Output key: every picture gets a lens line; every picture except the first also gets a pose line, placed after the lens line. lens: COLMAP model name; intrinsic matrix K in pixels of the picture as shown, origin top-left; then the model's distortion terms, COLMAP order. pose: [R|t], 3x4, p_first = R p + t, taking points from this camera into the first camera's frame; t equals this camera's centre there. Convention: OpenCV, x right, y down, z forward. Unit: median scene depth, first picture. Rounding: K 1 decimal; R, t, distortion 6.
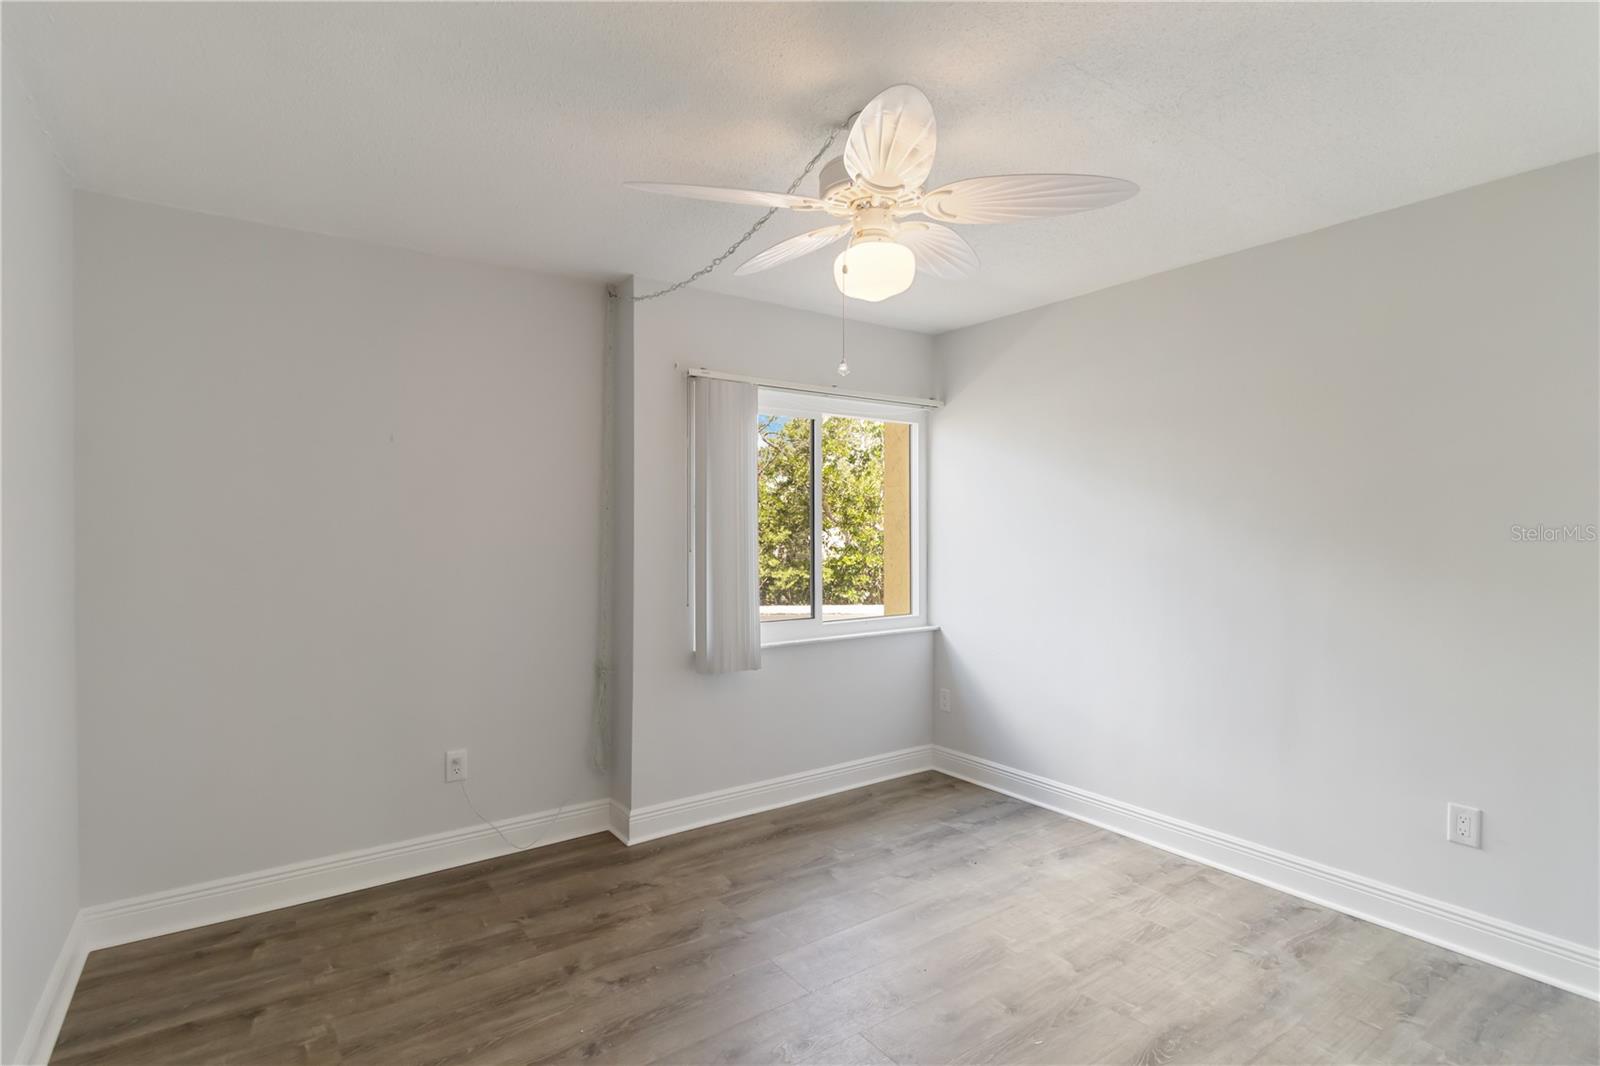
lens RADIAL K [[771.4, 0, 799.5], [0, 771.4, 532.0], [0, 0, 1]] dist [-0.003952, -0.002044]
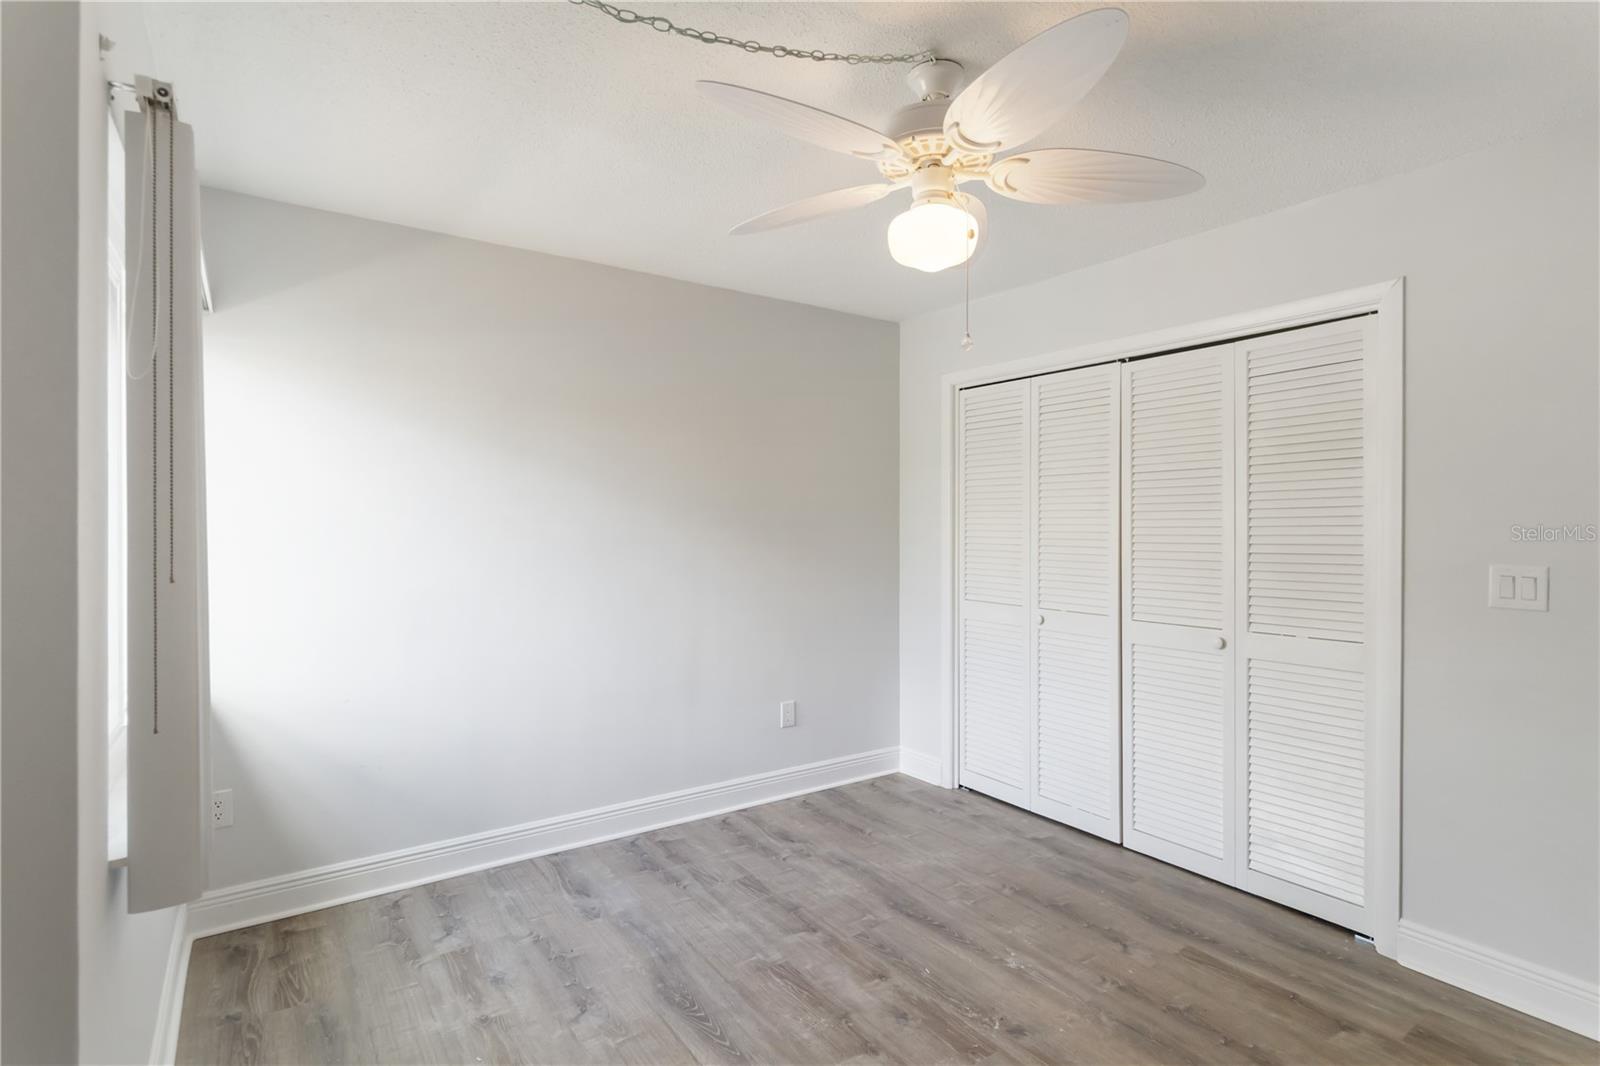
lens RADIAL K [[771.4, 0, 798.1], [0, 771.4, 528.1], [0, 0, 1]] dist [-0.003952, -0.002044]
pose [[0.025003, -0.011260, 0.999624, -0.612423], [-0.000574, 0.999936, 0.011278, -0.008569], [-0.999687, -0.000856, 0.024995, 0.850925]]
